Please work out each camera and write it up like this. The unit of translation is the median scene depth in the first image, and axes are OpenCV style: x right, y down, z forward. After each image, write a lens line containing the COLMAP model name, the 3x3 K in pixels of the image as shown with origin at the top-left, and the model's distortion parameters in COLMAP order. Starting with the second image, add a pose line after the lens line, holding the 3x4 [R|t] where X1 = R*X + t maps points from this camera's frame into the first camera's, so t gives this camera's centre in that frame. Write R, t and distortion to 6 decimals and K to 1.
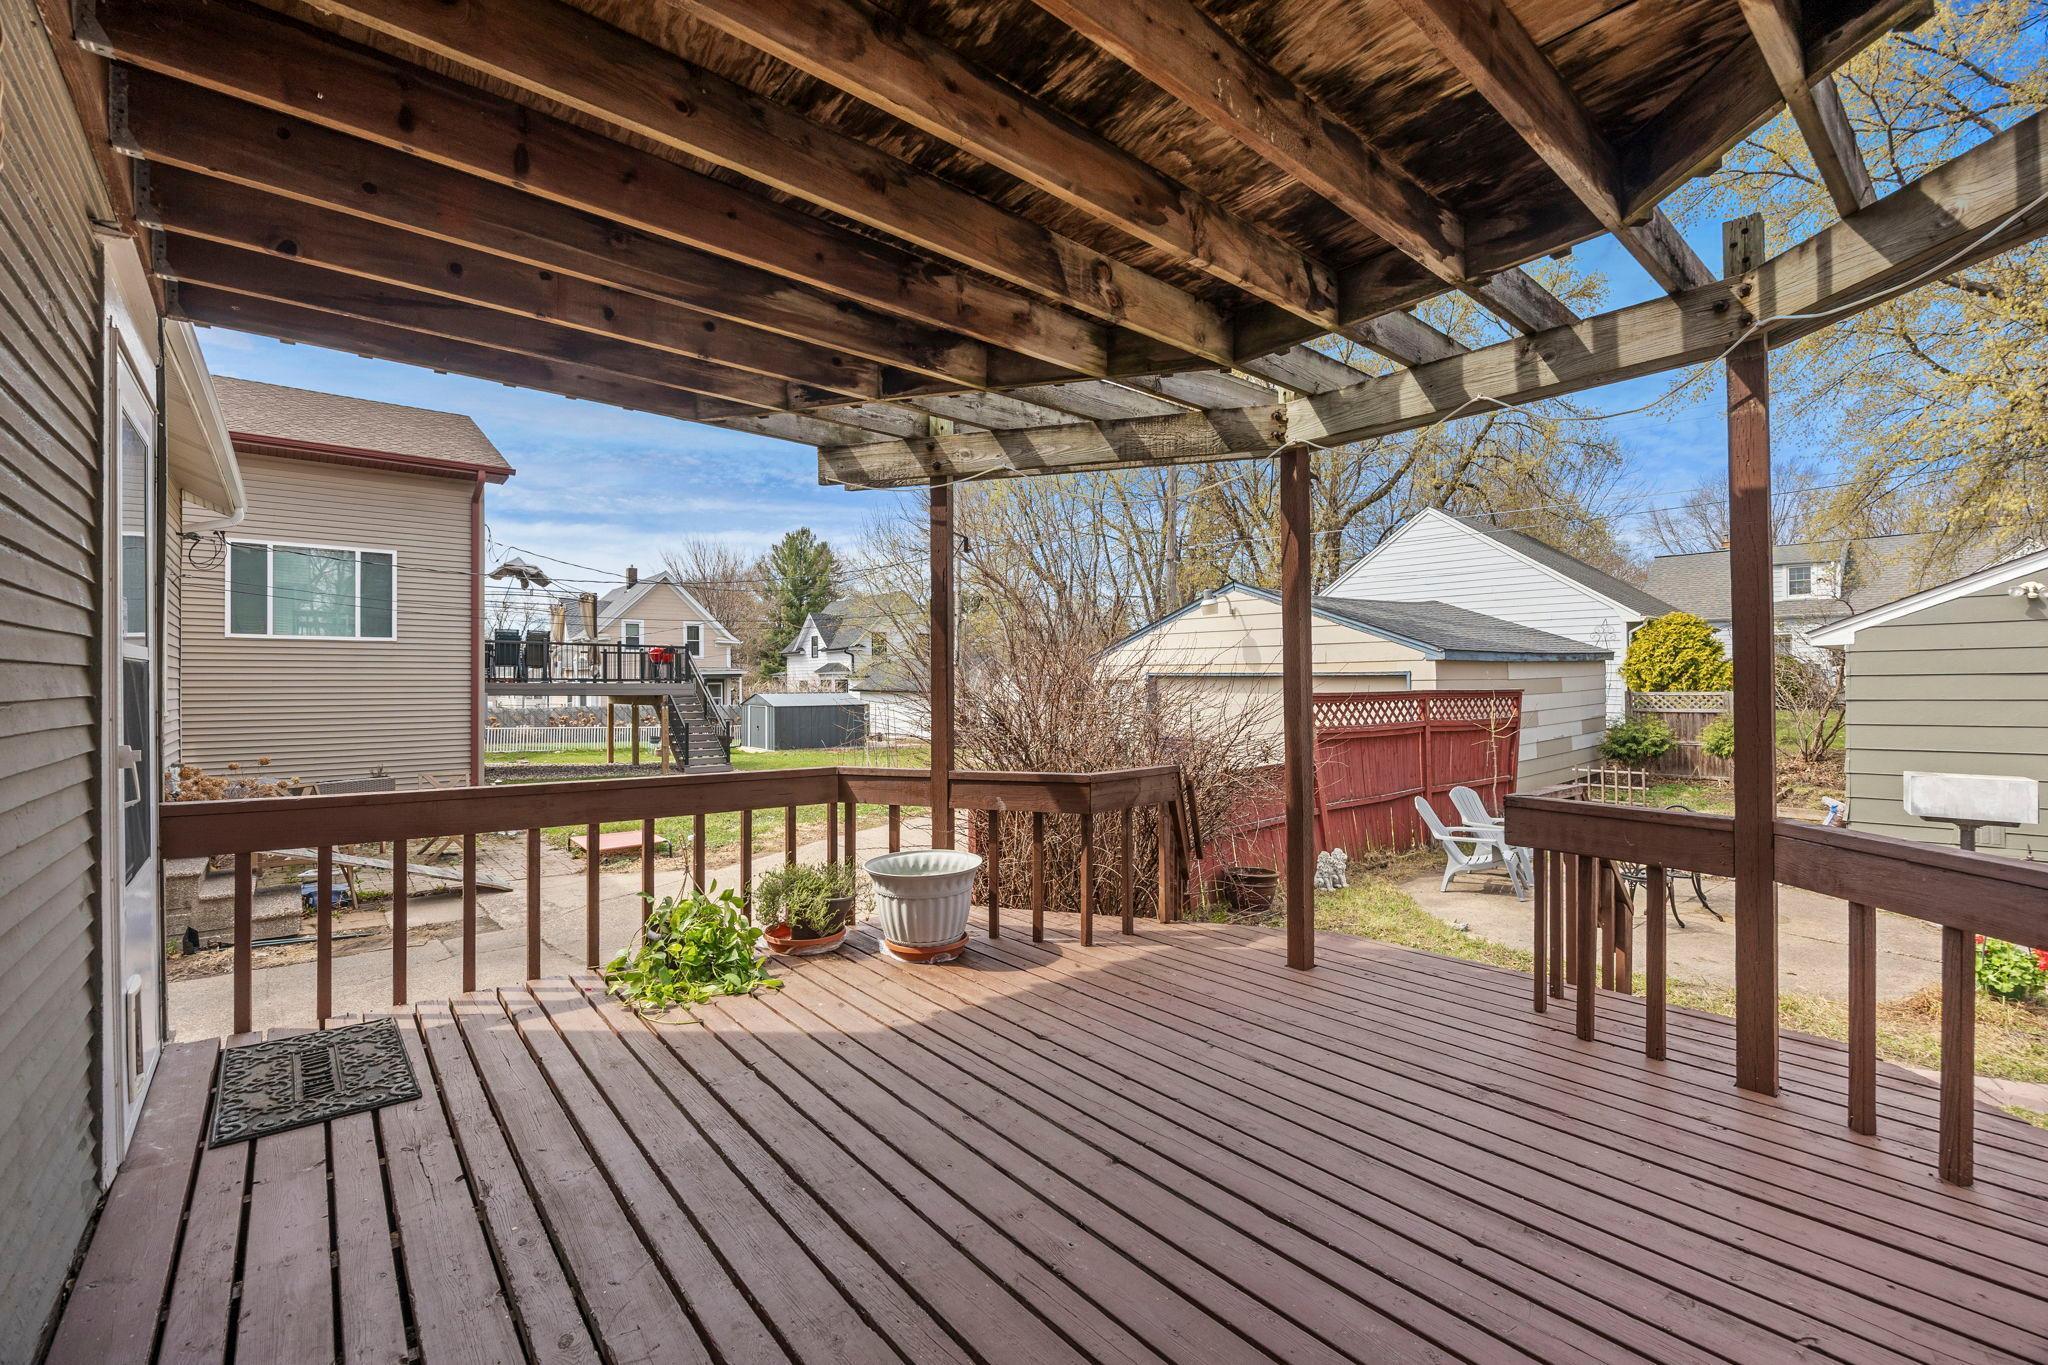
lens RADIAL K [[872.1, 0, 1078.4], [0, 872.1, 684.3], [0, 0, 1]] dist [-0.000301, -0.000089]
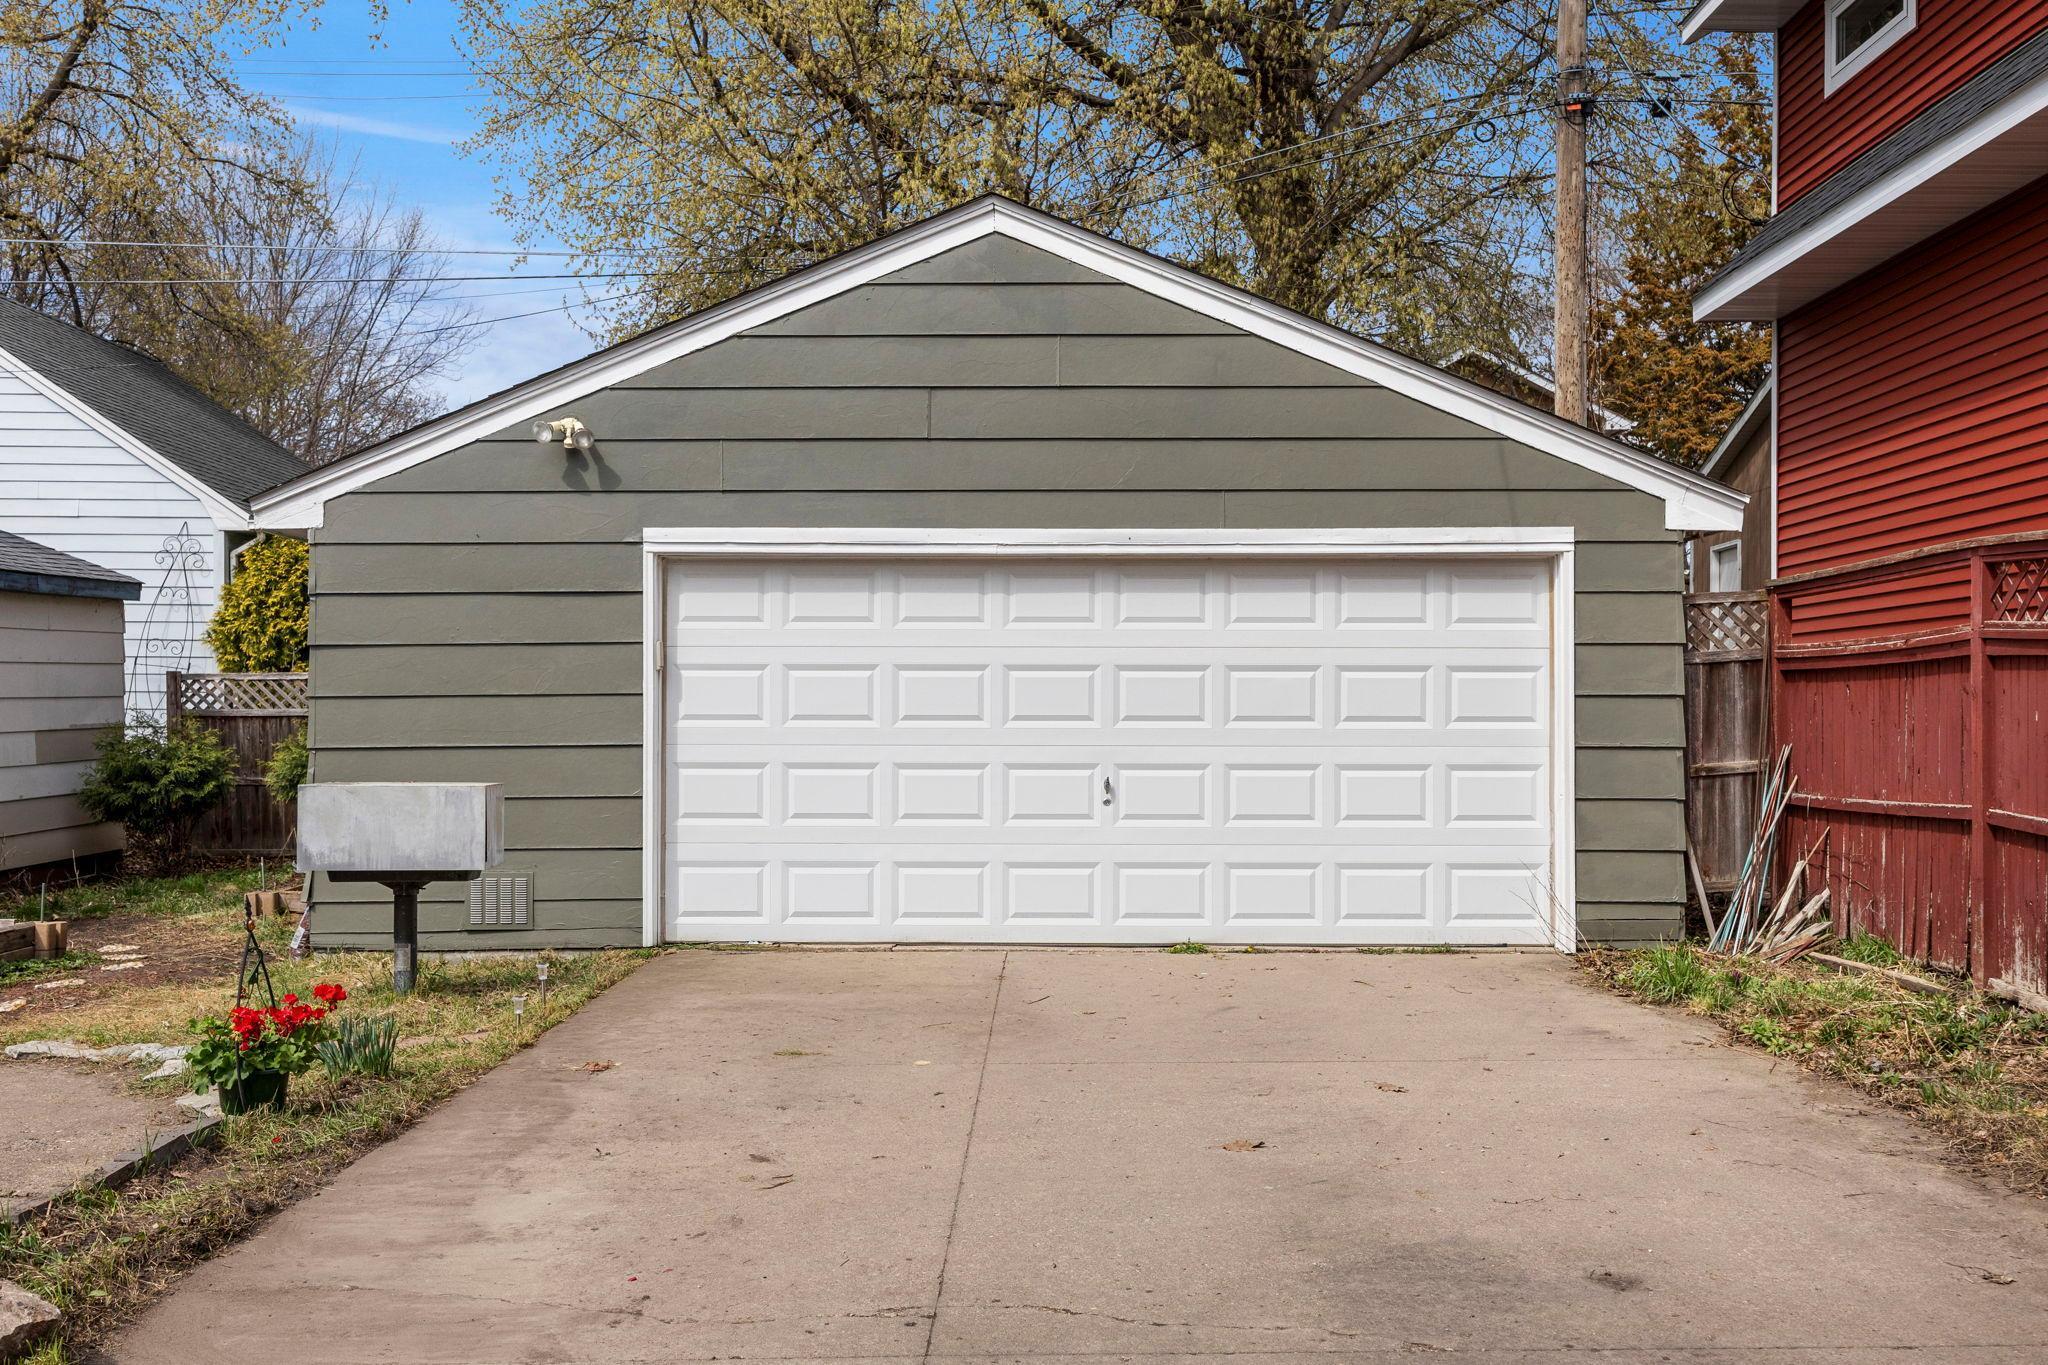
lens RADIAL K [[1873.6, 0, 1025.3], [0, 1873.6, 719.9], [0, 0, 1]] dist [0.009262, -0.007363]
pose [[0.674525, 0.006868, 0.738220, 0.216090], [-0.009458, 0.999955, -0.000661, 0.030385], [-0.738192, -0.006536, 0.674559, 0.016014]]
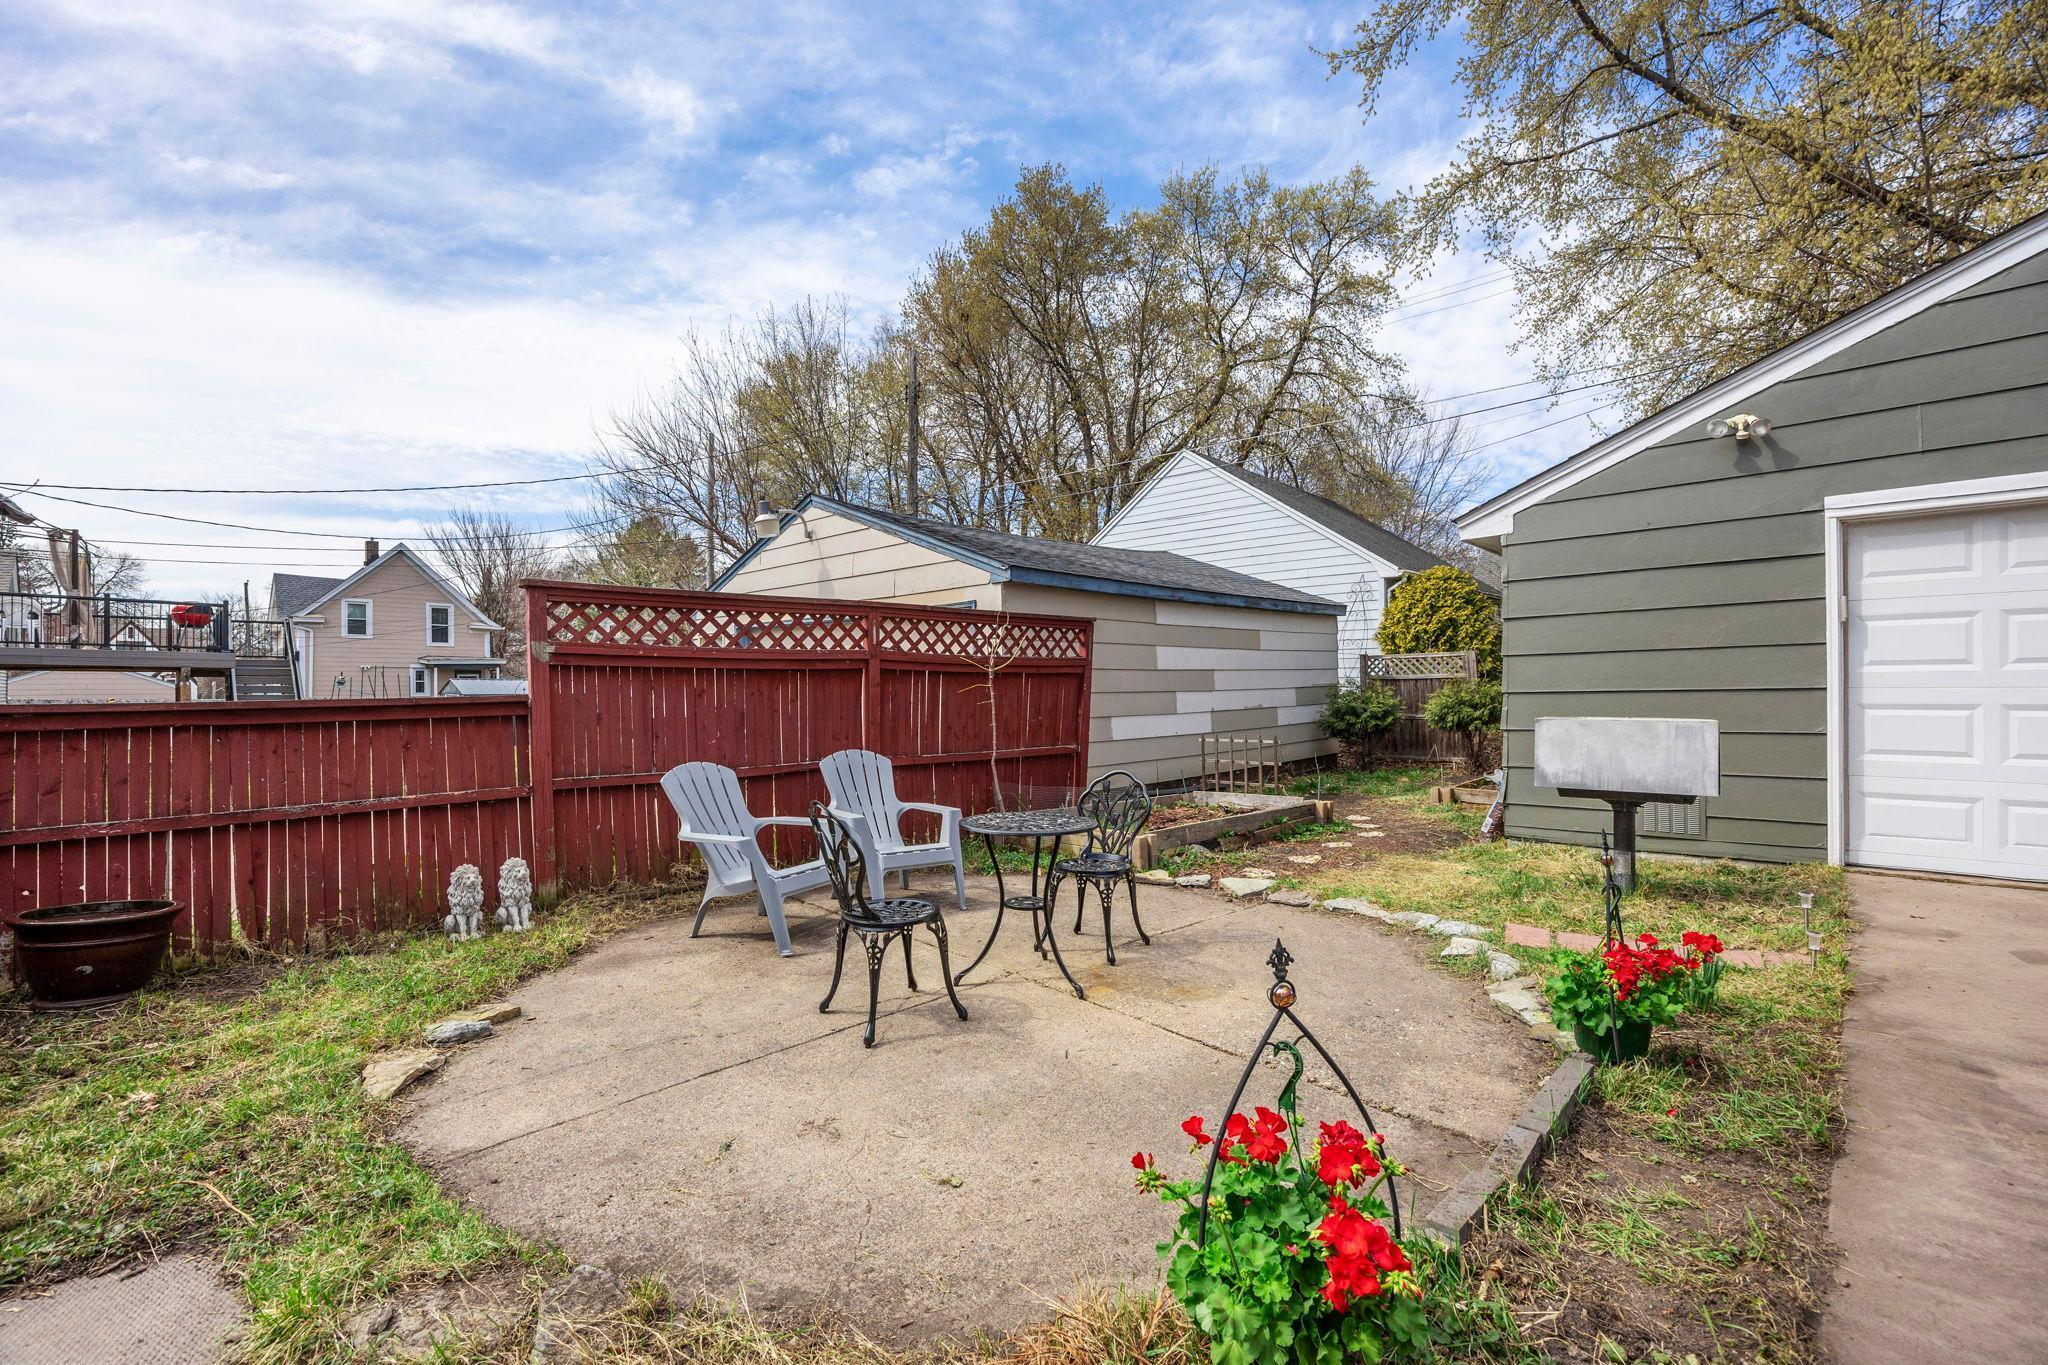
lens RADIAL K [[914.2, 0, 1024.0], [0, 914.2, 682.5], [0, 0, 1]] dist [-0.001618, -0.000320]
pose [[0.996572, 0.000862, 0.082728, 0.255034], [-0.000627, 0.999996, -0.002868, 0.037559], [-0.082730, 0.002806, 0.996568, 0.188784]]
